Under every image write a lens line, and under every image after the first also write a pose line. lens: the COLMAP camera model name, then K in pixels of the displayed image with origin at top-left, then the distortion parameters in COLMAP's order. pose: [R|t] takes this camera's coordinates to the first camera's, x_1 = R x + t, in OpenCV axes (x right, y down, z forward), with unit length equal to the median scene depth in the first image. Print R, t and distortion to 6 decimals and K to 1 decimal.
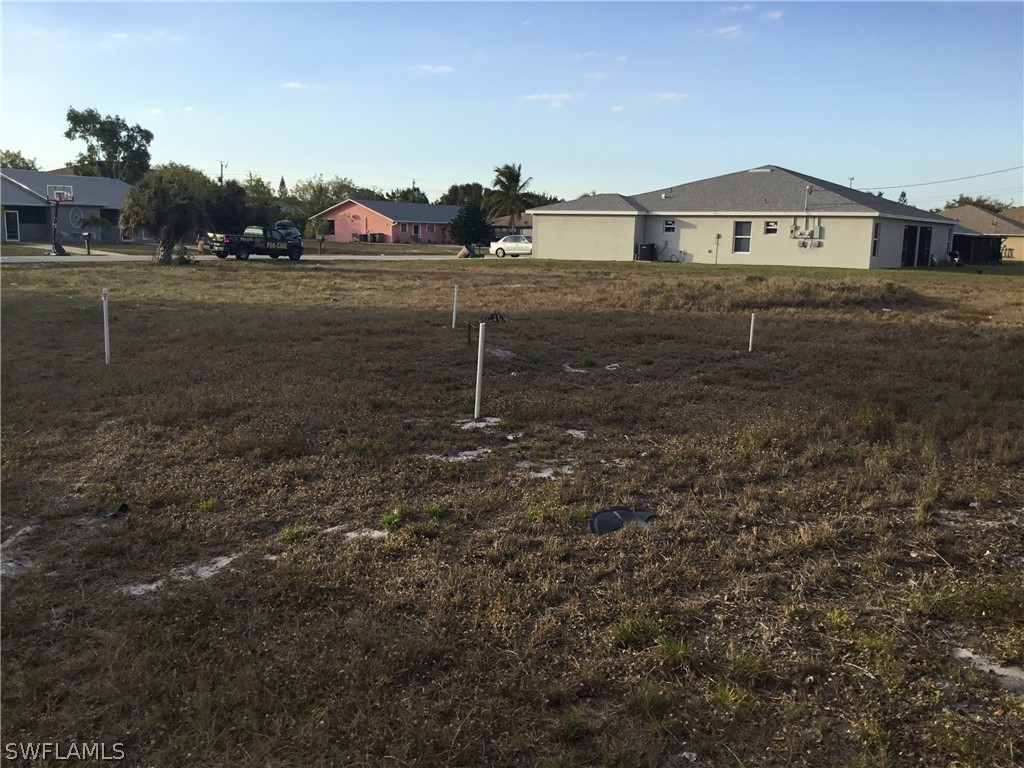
lens RADIAL K [[936.5, 0, 512.0], [0, 936.5, 384.0], [0, 0, 1]] dist [0.130598, -0.258142]
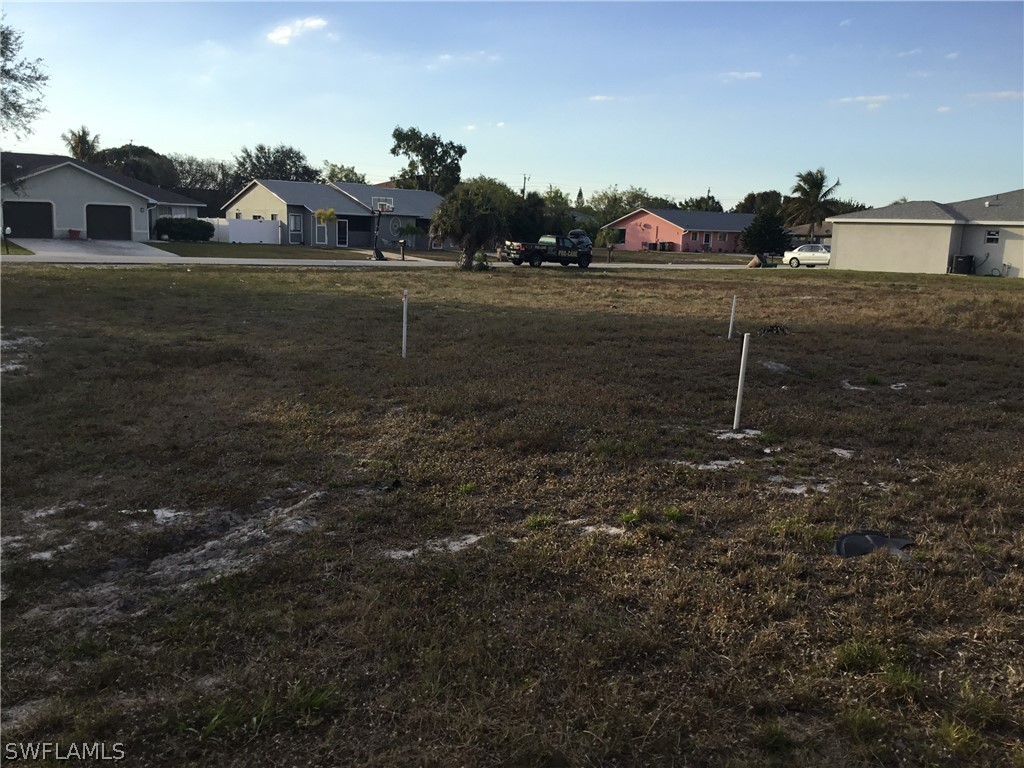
lens RADIAL K [[936.5, 0, 512.0], [0, 936.5, 384.0], [0, 0, 1]] dist [0.130598, -0.258142]
pose [[0.953571, 0.056353, -0.295849, 0.030395], [-0.059094, 0.998252, -0.000324, 0.003370], [0.295313, 0.017792, 0.955235, -0.016886]]
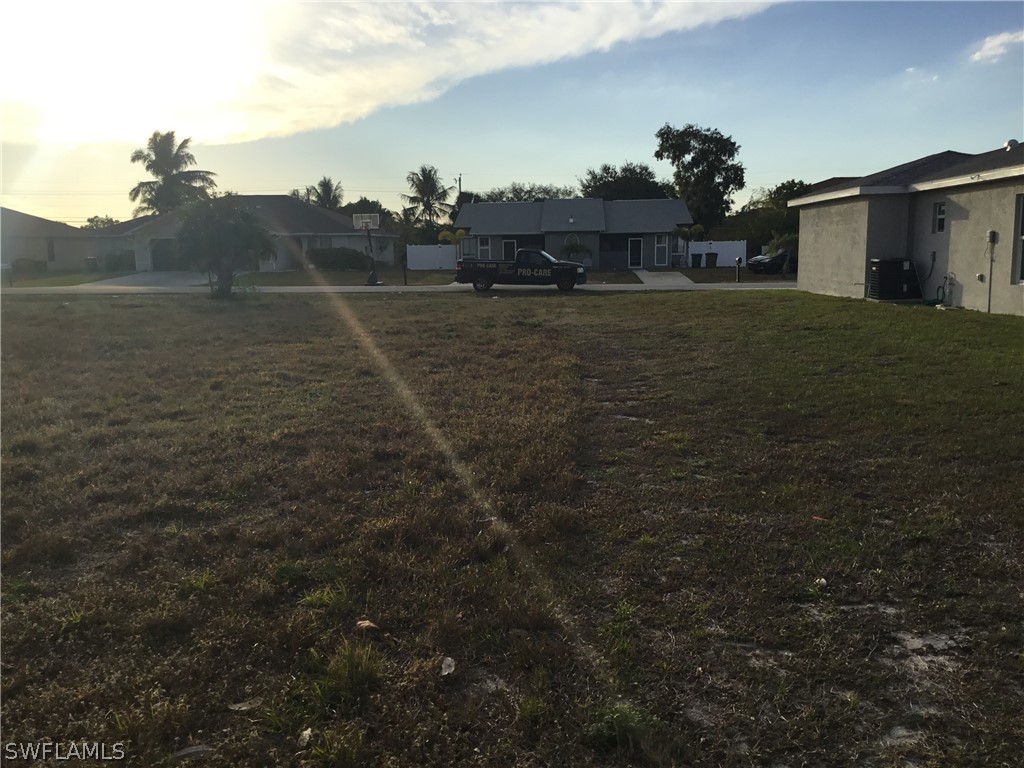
lens RADIAL K [[936.5, 0, 512.0], [0, 936.5, 384.0], [0, 0, 1]] dist [0.130598, -0.258142]
pose [[0.414114, 0.100570, -0.904652, 2.292172], [-0.119476, 0.991284, 0.055509, -0.466756], [0.902350, 0.085097, 0.422521, 3.228543]]
